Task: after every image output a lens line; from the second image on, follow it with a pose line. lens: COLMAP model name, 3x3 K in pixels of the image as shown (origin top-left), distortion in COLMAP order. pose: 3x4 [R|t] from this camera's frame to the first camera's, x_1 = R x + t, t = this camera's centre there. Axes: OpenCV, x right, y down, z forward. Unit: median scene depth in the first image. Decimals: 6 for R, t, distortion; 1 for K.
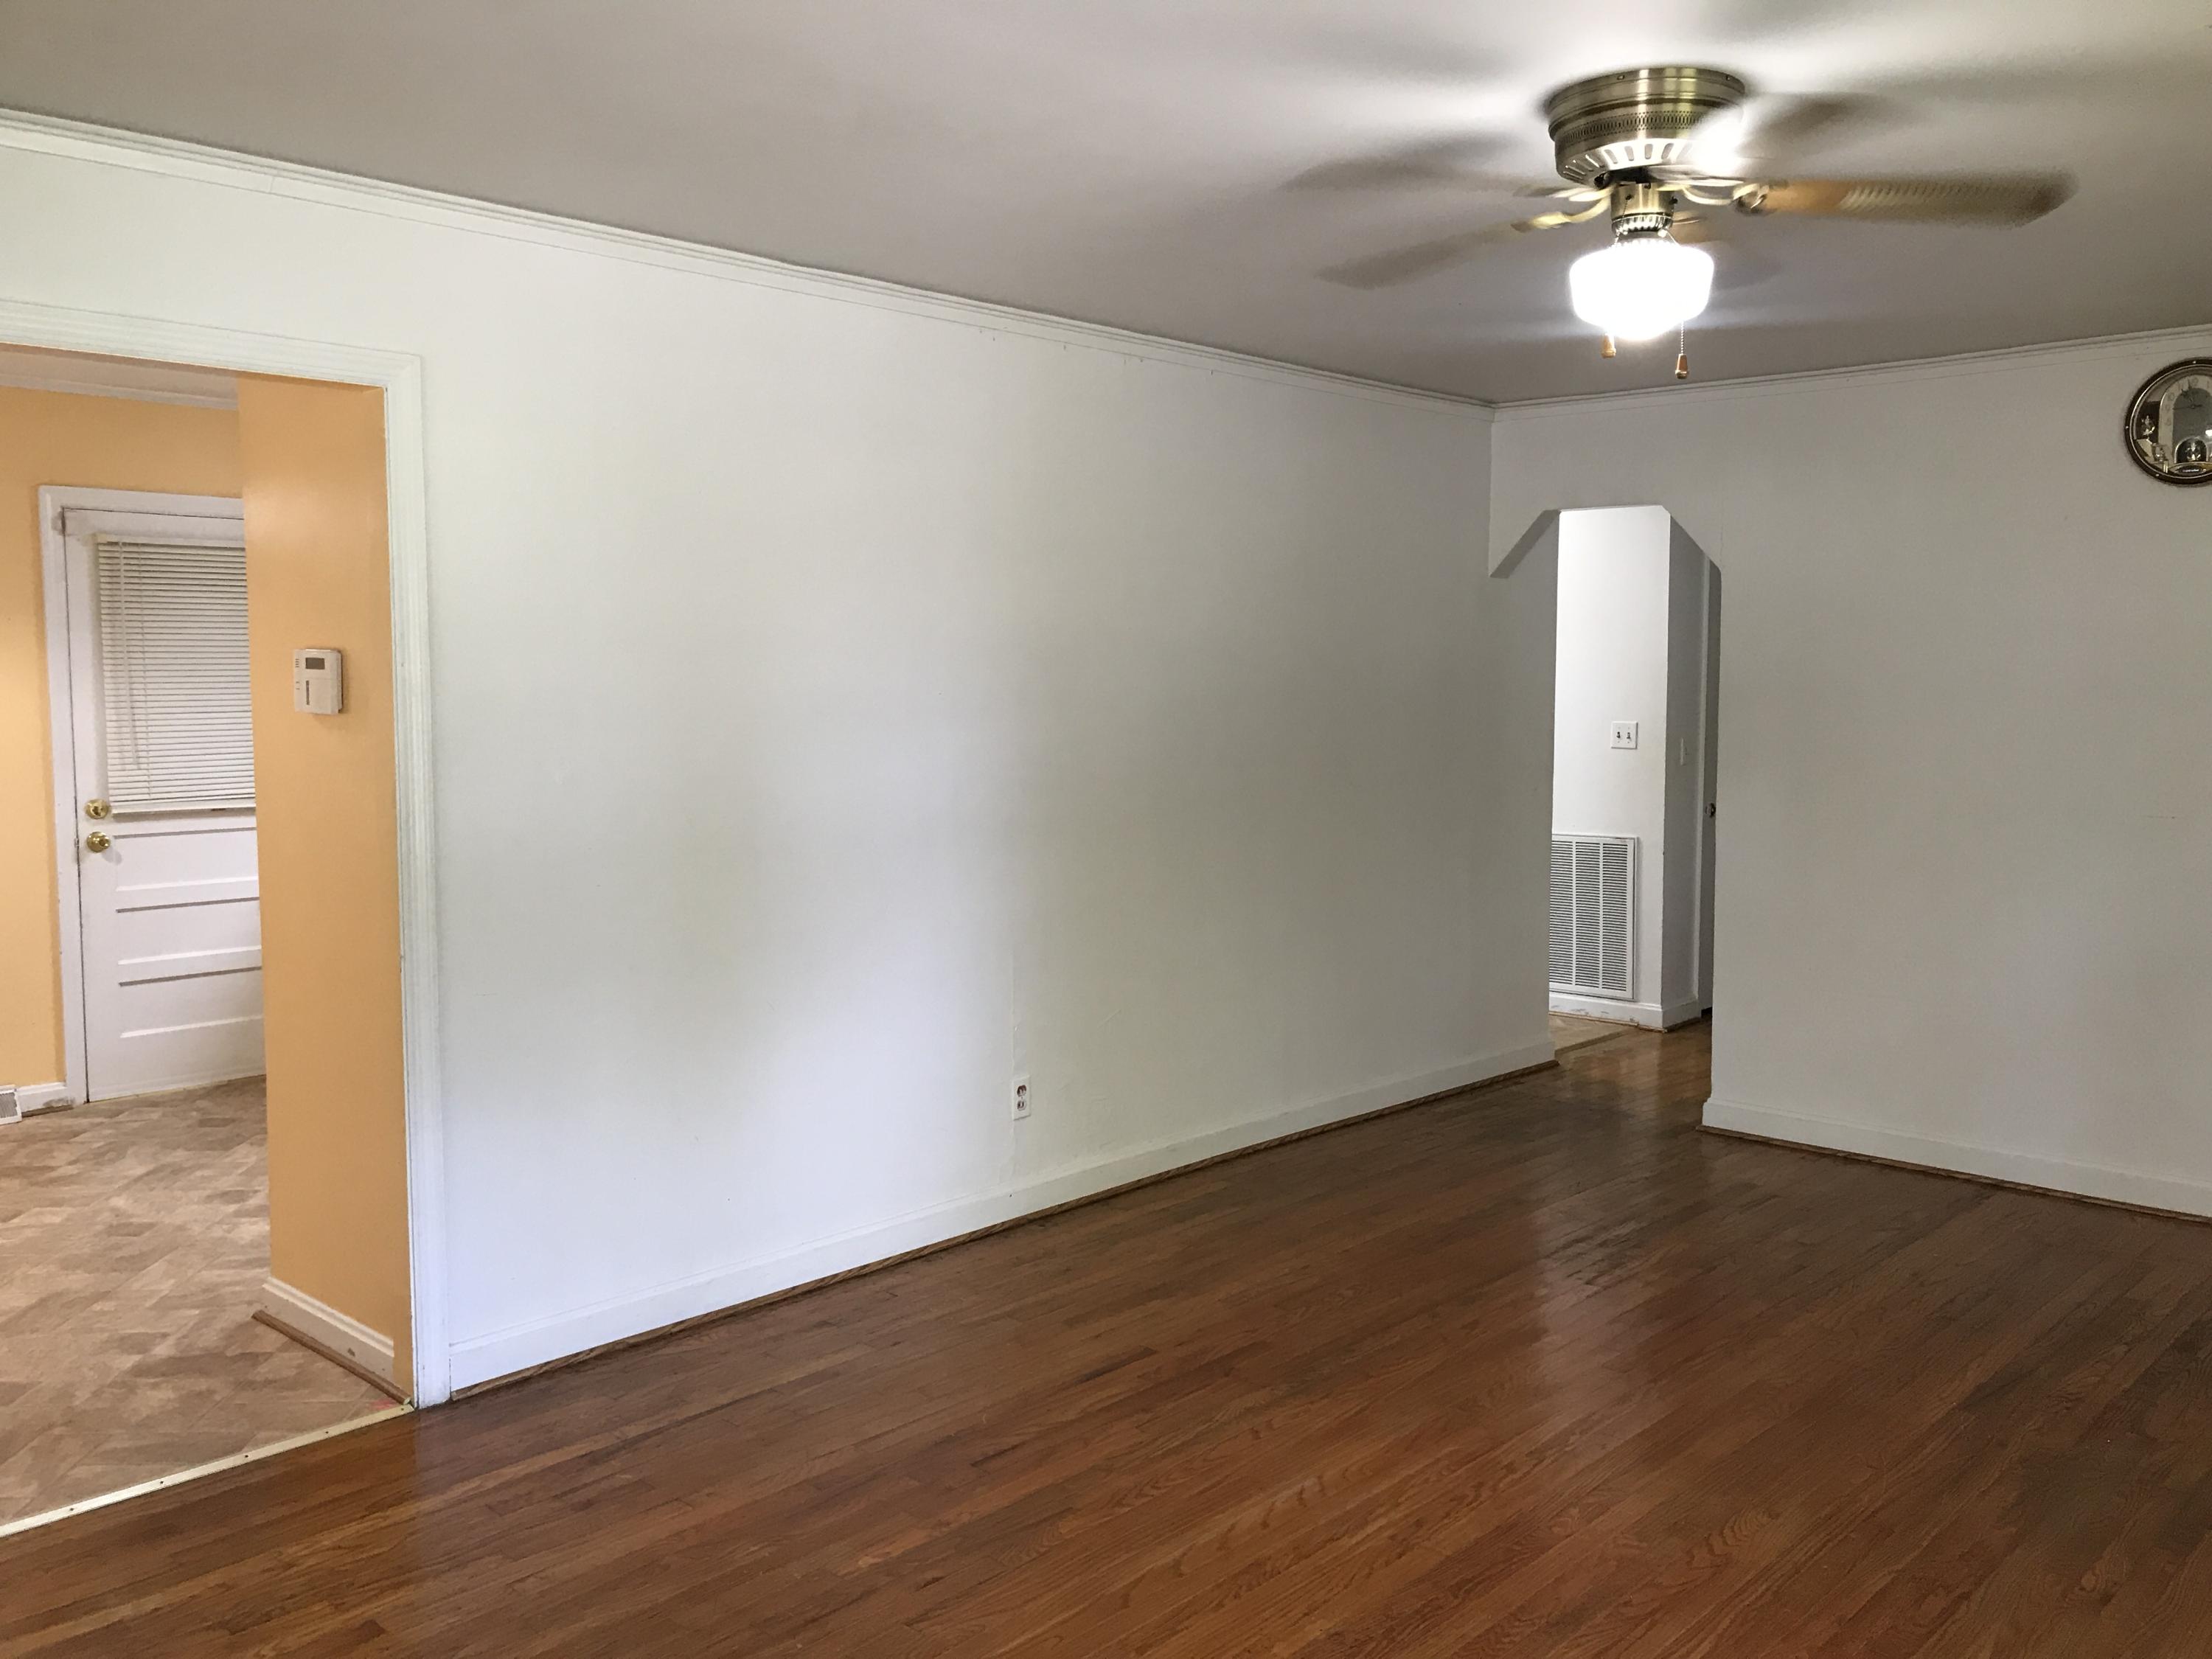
lens RADIAL K [[1811.0, 0, 1119.2], [0, 1811.0, 814.1], [0, 0, 1]] dist [0.044107, -0.009927]
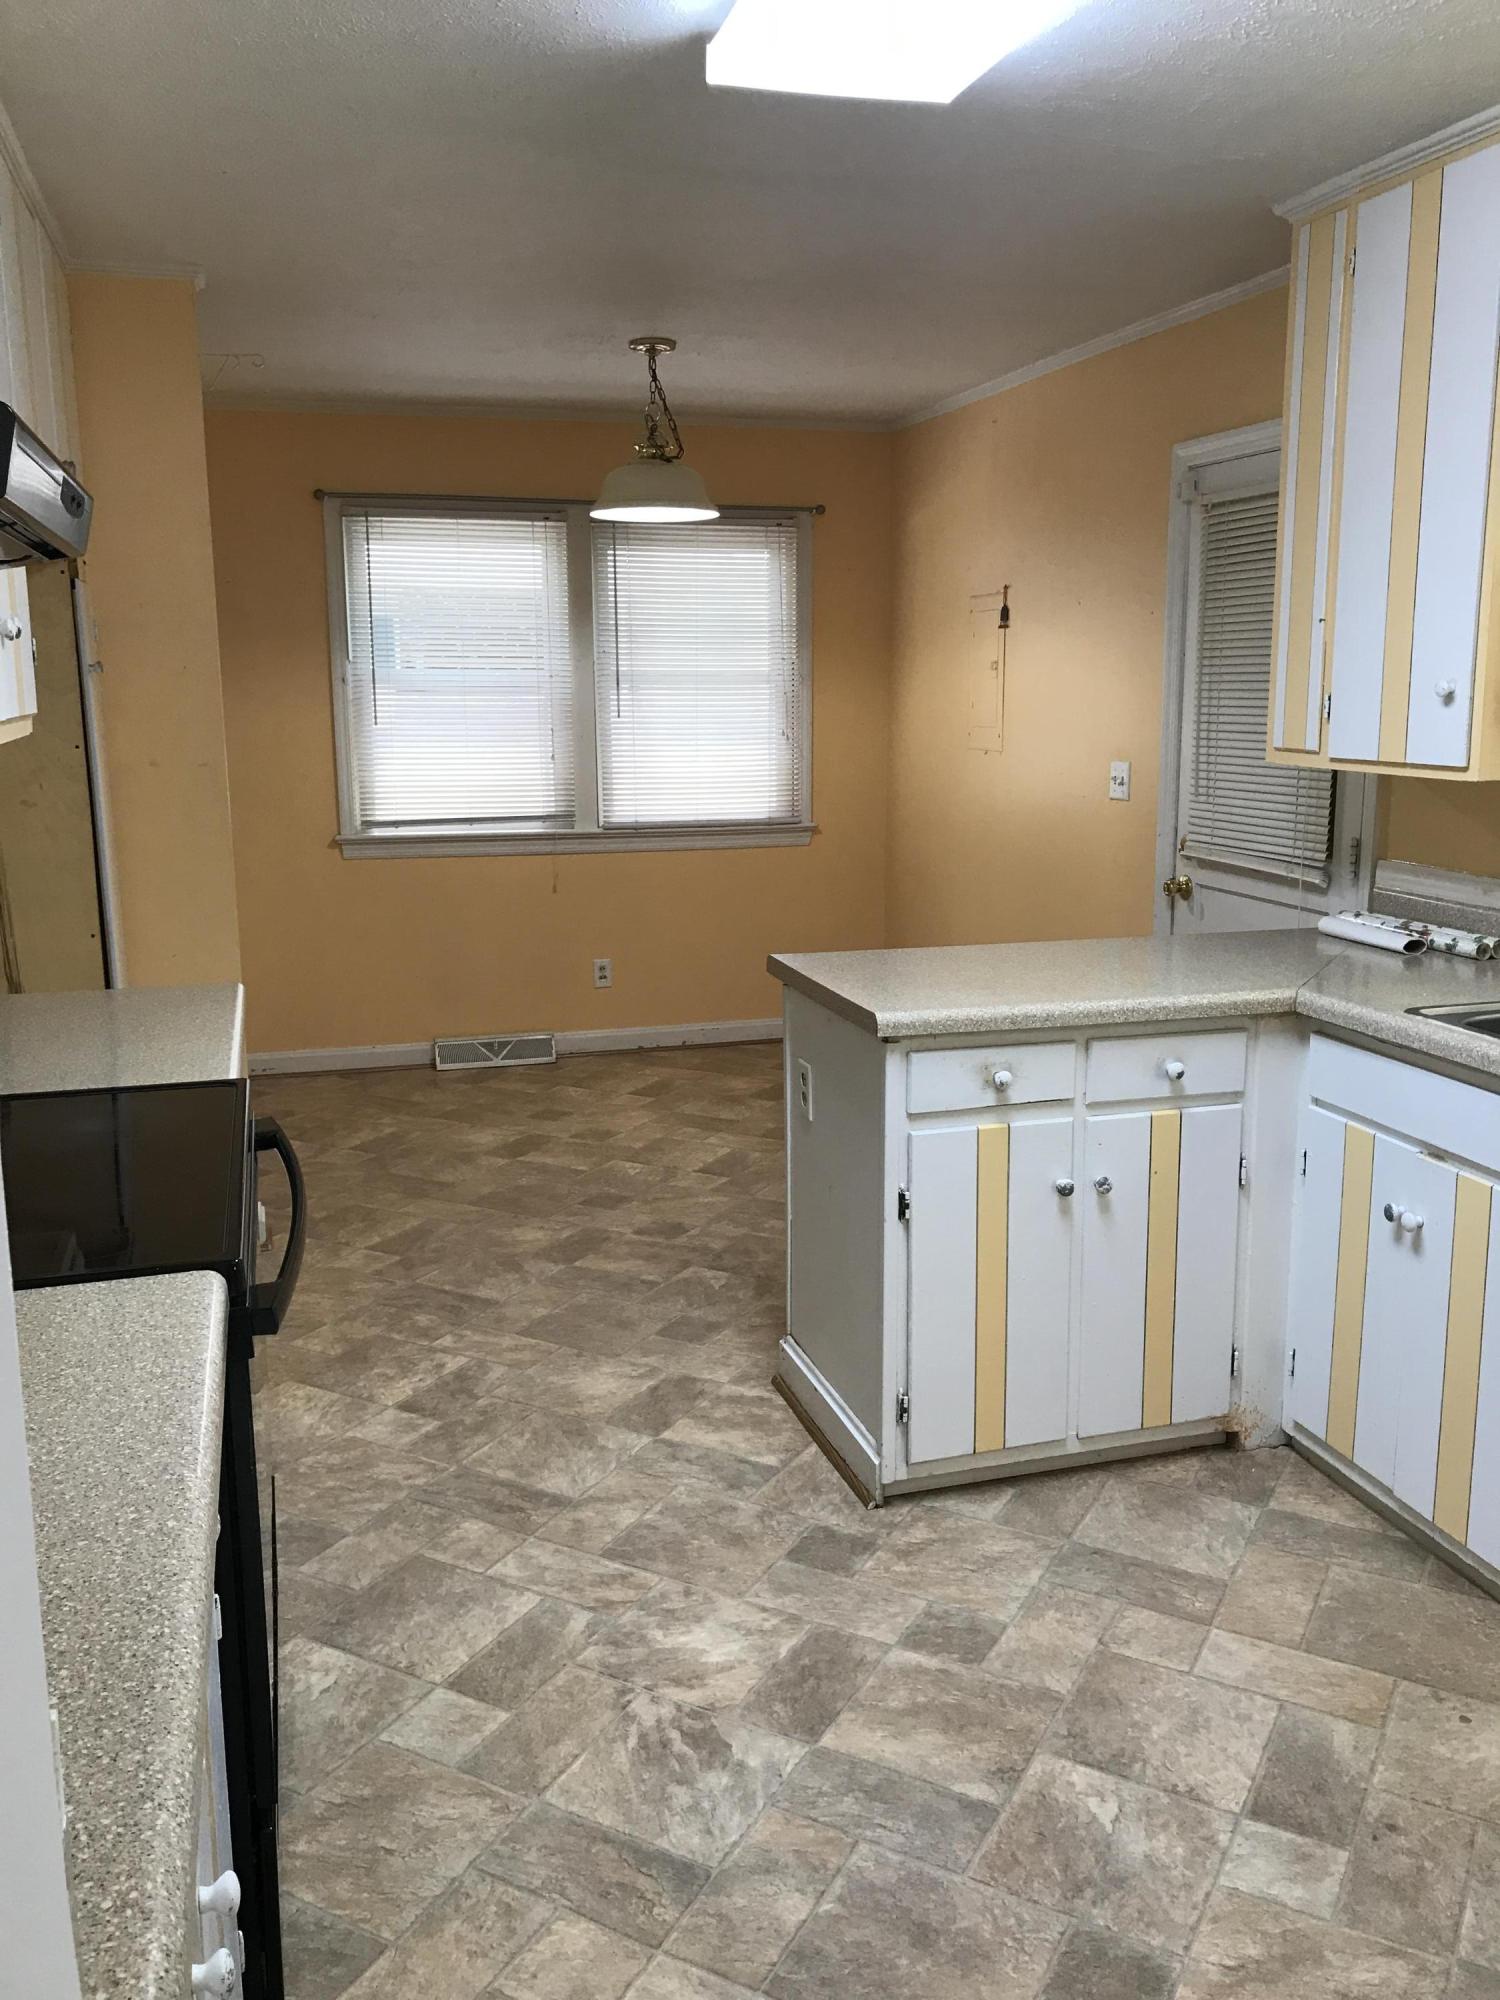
lens RADIAL K [[1637.4, 0, 750.0], [0, 1637.4, 1000.0], [0, 0, 1]] dist [0.044107, -0.009927]
pose [[-0.505921, 0.163246, -0.846991, 0.169210], [-0.064665, 0.971987, 0.225962, -0.088803], [0.860152, 0.169090, -0.481193, 1.199331]]
